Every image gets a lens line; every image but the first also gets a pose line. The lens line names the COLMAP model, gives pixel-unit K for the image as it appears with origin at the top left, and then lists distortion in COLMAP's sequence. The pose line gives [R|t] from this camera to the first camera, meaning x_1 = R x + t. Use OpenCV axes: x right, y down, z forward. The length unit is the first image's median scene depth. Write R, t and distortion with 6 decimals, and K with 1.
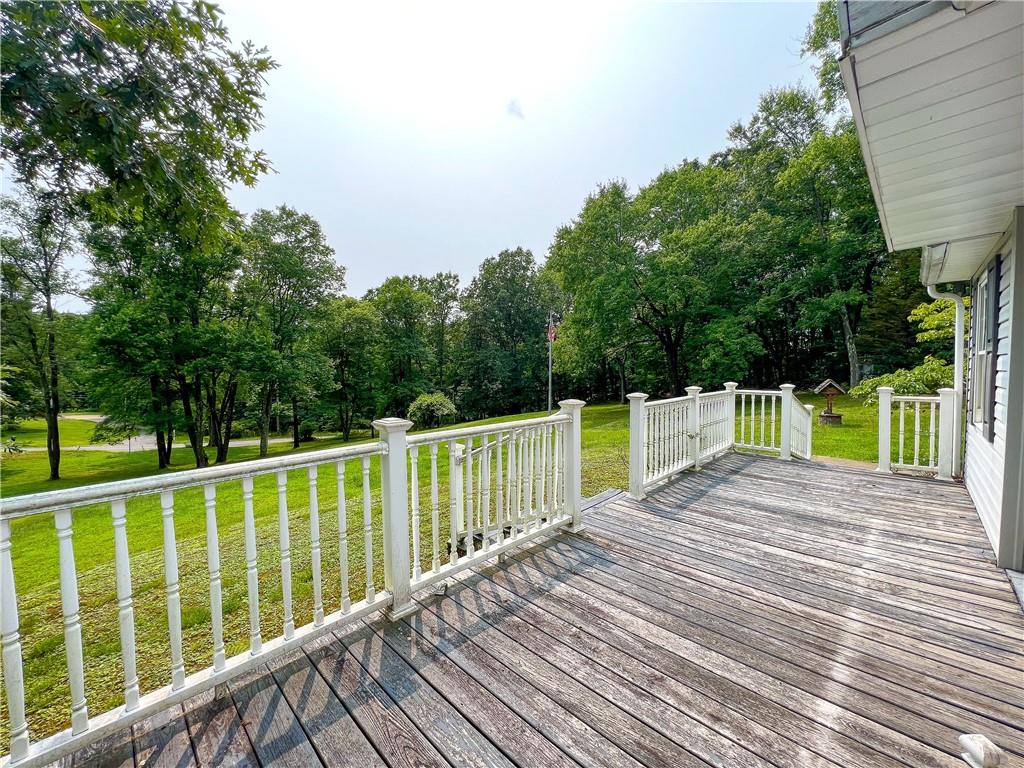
lens RADIAL K [[407.7, 0, 510.2], [0, 407.7, 384.2], [0, 0, 1]] dist [-0.008611, 0.000342]
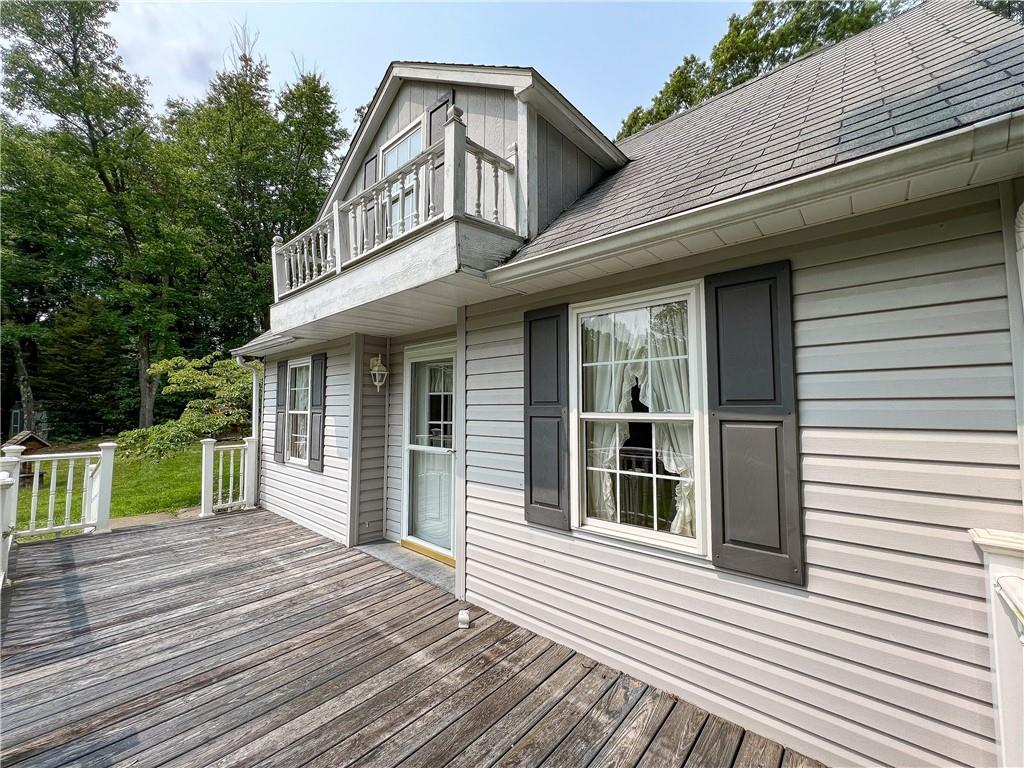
lens RADIAL K [[407.7, 0, 510.2], [0, 407.7, 384.2], [0, 0, 1]] dist [-0.008611, 0.000342]
pose [[-0.054530, 0.066157, 0.996318, -0.411642], [0.043673, 0.997006, -0.063812, -0.057731], [-0.997557, 0.040033, -0.057256, 0.340156]]
